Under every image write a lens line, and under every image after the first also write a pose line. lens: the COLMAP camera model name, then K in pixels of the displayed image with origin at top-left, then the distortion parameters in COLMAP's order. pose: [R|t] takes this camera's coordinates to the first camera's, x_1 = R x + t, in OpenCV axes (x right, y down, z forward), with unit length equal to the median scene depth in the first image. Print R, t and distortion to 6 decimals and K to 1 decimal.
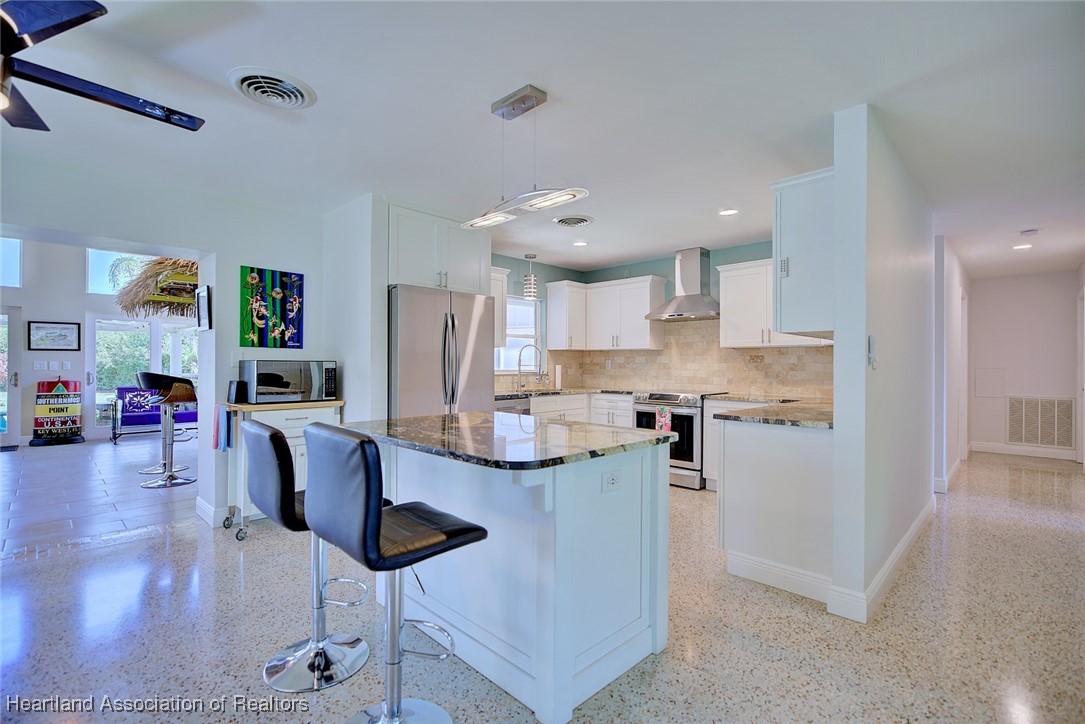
lens RADIAL K [[492.3, 0, 542.8], [0, 492.3, 363.1], [0, 0, 1]] dist [-0.001903, -0.000015]
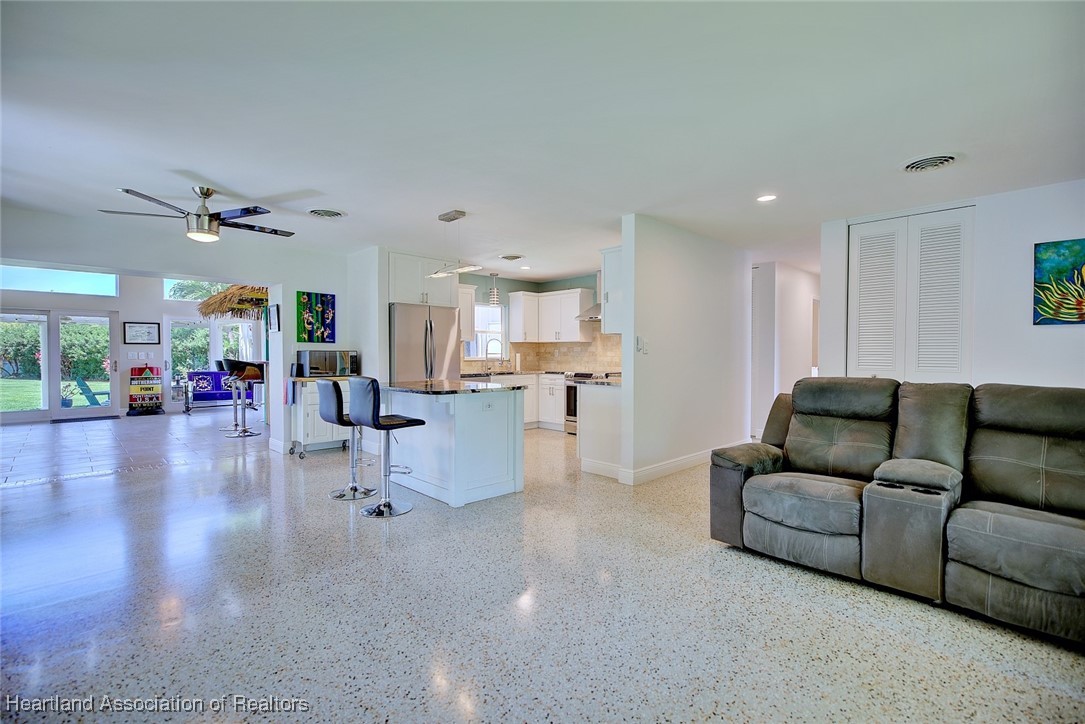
lens RADIAL K [[492.3, 0, 542.2], [0, 492.3, 363.3], [0, 0, 1]] dist [-0.001903, -0.000015]
pose [[0.999689, -0.003172, -0.024740, 0.151875], [0.003680, 0.999783, 0.020515, 0.003816], [0.024669, -0.020600, 0.999483, -0.402274]]
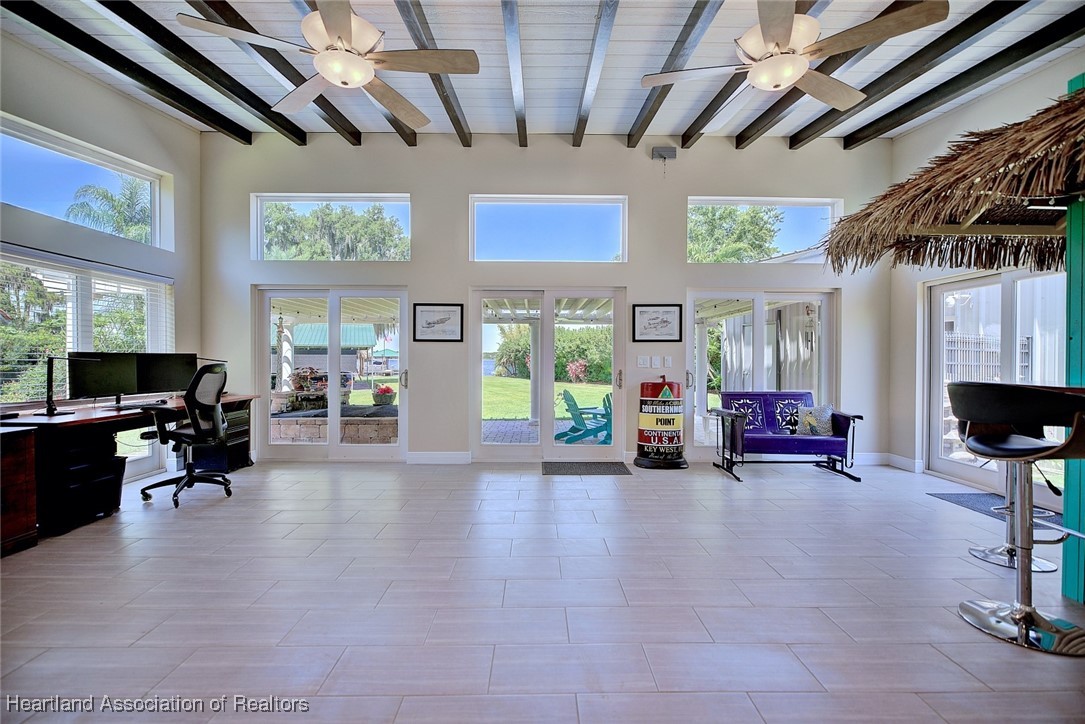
lens RADIAL K [[492.3, 0, 543.7], [0, 492.3, 361.4], [0, 0, 1]] dist [-0.001903, -0.000015]
pose [[0.704706, 0.002345, -0.709496, -0.798759], [0.001054, 0.999990, 0.004352, 0.001189], [0.709499, -0.003815, 0.704696, 0.470707]]
